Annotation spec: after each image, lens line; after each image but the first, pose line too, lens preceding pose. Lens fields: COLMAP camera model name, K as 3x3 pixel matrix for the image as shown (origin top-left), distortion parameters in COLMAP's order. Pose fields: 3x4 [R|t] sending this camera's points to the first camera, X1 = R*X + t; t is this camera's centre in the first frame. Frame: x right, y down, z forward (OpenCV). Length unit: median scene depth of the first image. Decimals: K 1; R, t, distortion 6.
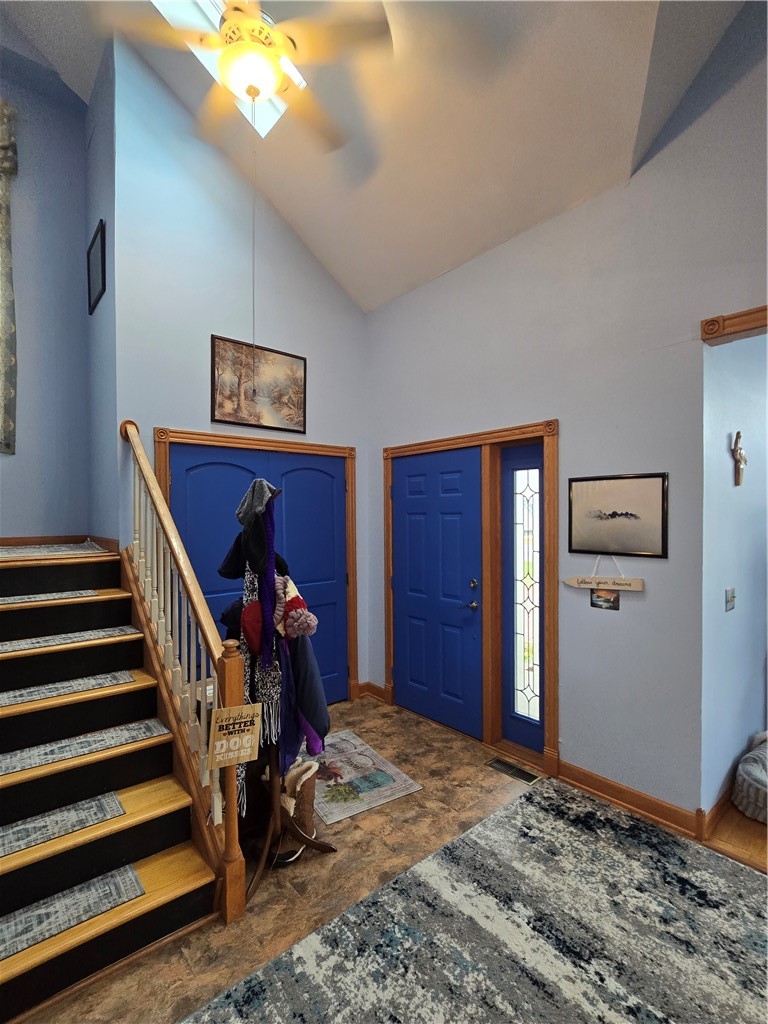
lens RADIAL K [[497.9, 0, 388.7], [0, 497.9, 517.9], [0, 0, 1]] dist [-0.019464, 0.009931]
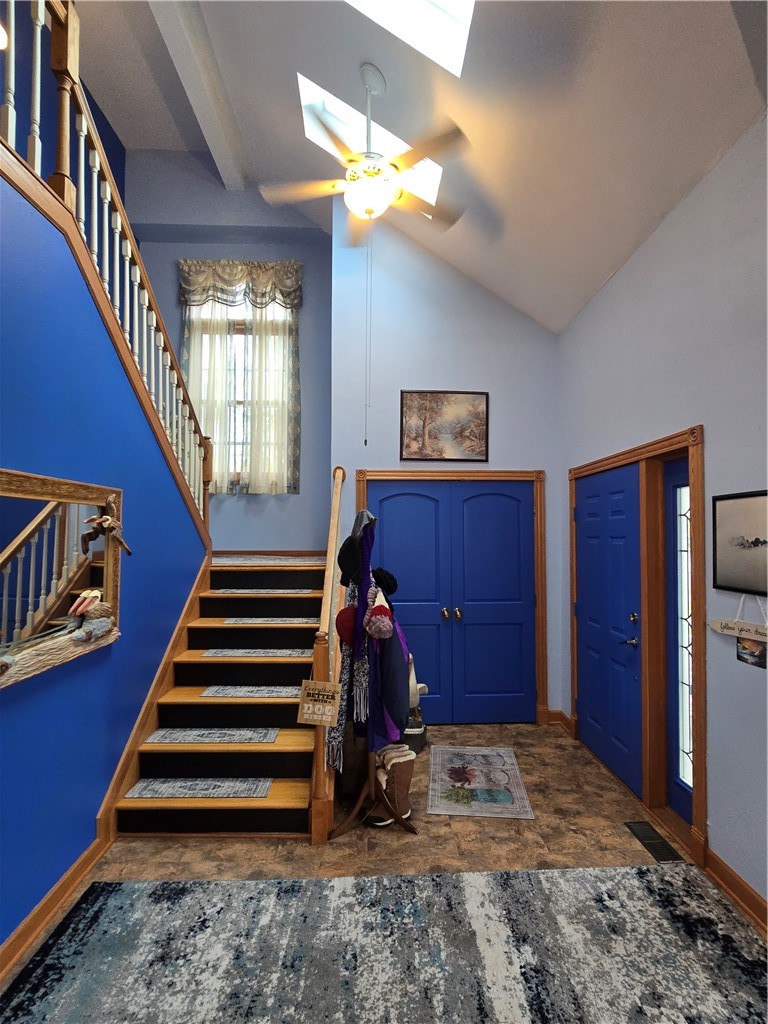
lens RADIAL K [[497.9, 0, 388.7], [0, 497.9, 517.9], [0, 0, 1]] dist [-0.019464, 0.009931]
pose [[0.777659, -0.013722, -0.628537, 0.502495], [-0.010566, 0.999335, -0.034890, -0.011831], [0.628597, 0.033773, 0.776997, 0.043846]]
